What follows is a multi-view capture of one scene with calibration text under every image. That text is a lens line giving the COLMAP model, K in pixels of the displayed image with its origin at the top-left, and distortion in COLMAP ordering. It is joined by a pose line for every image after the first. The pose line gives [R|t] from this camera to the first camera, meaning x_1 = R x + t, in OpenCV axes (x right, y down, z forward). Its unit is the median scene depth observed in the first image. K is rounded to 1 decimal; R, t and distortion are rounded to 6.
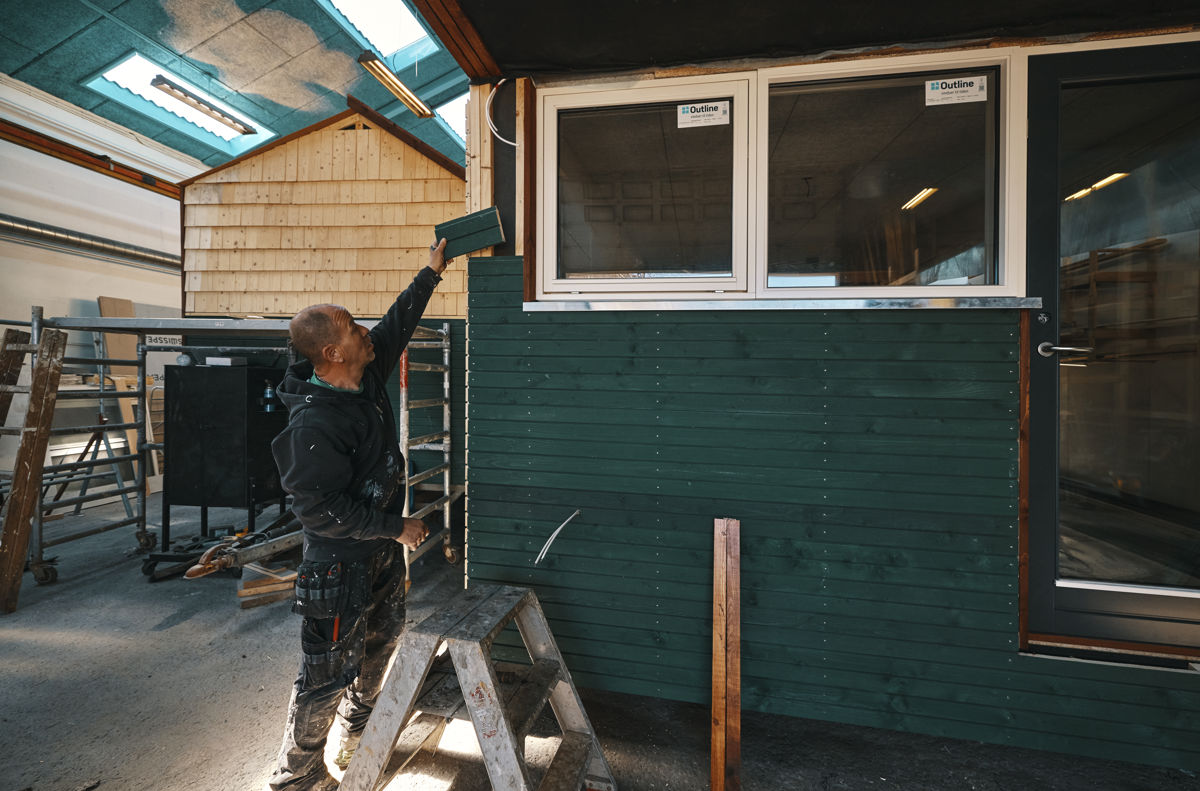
lens RADIAL K [[481.0, 0, 597.4], [0, 481.0, 349.3], [0, 0, 1]] dist [0.007767, -0.000585]
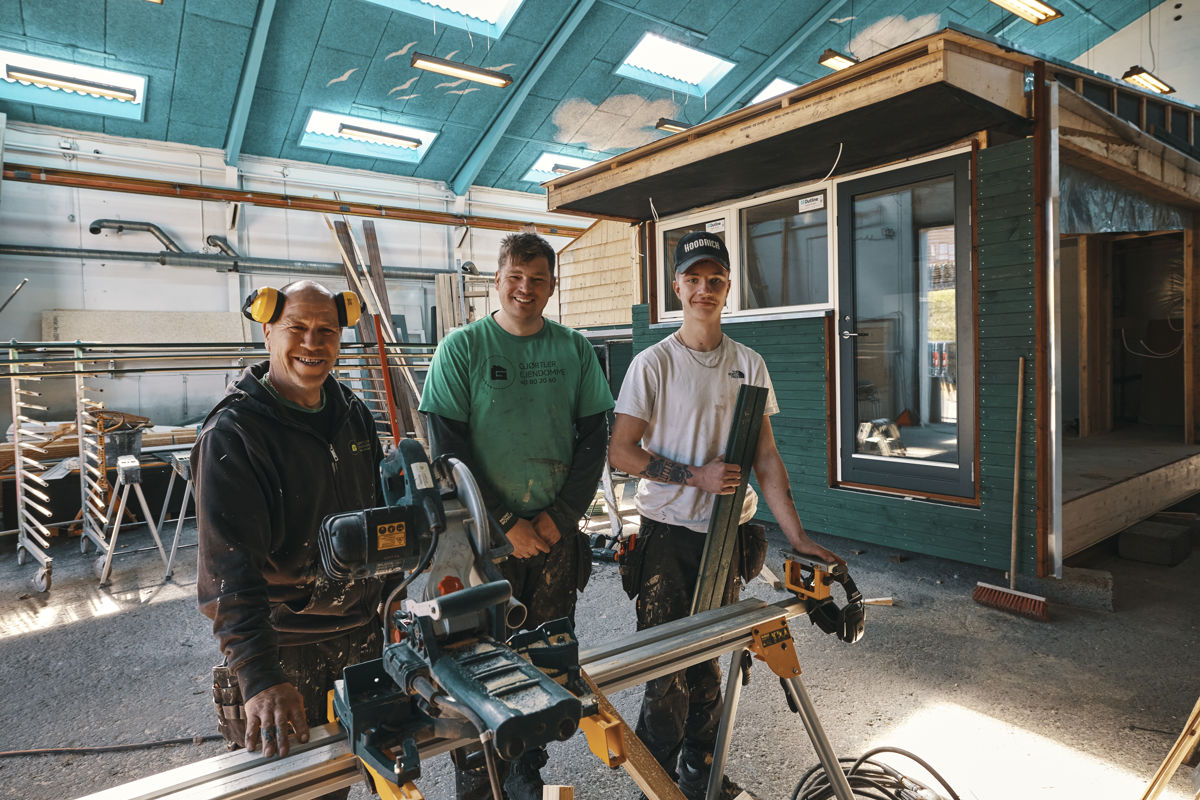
lens RADIAL K [[698.5, 0, 566.6], [0, 698.5, 340.9], [0, 0, 1]] dist [-0.046558, 0.034461]
pose [[0.709217, -0.046999, -0.703422, 1.842456], [0.053877, 0.998471, -0.012392, -0.004280], [0.702929, -0.029110, 0.710664, -1.562426]]
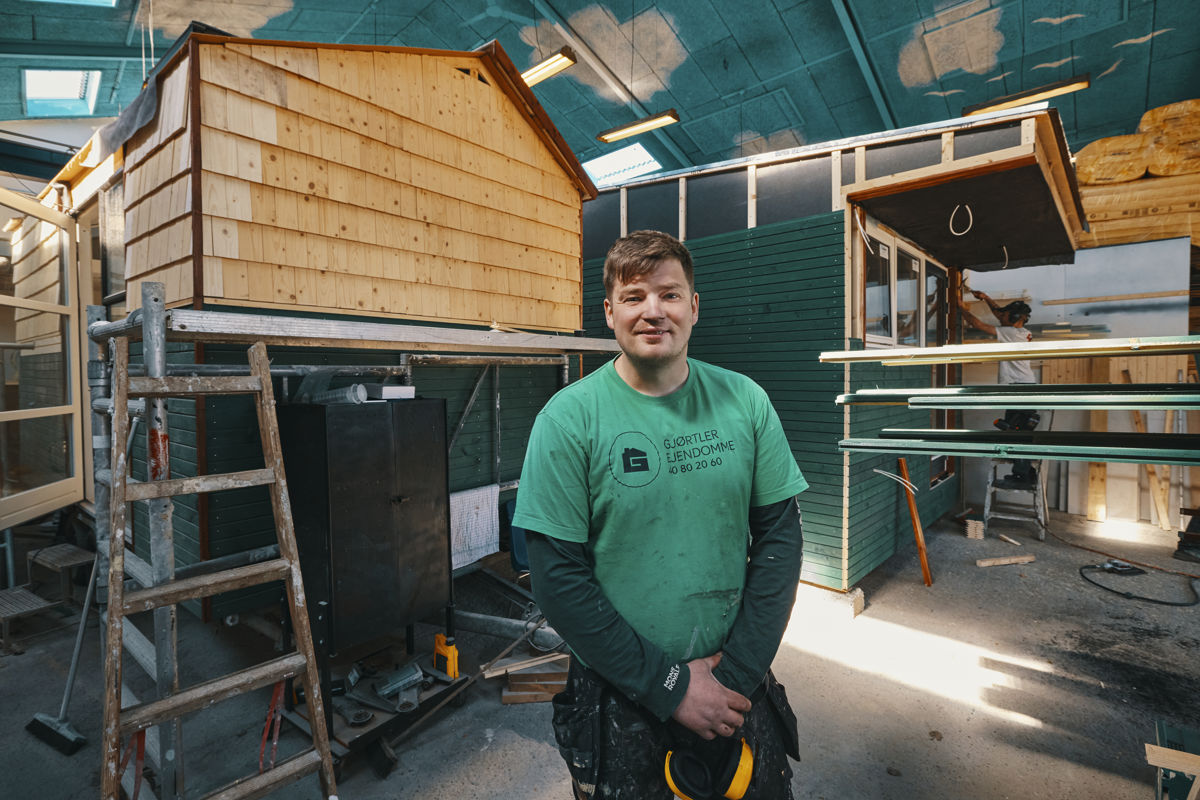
lens RADIAL K [[537.8, 0, 597.6], [0, 537.8, 368.2], [0, 0, 1]] dist [-0.079002, 0.028049]
pose [[0.581597, -0.002317, 0.813474, -2.095092], [-0.005534, 0.999962, 0.006805, -0.017656], [-0.813459, -0.008459, 0.581561, 0.722511]]
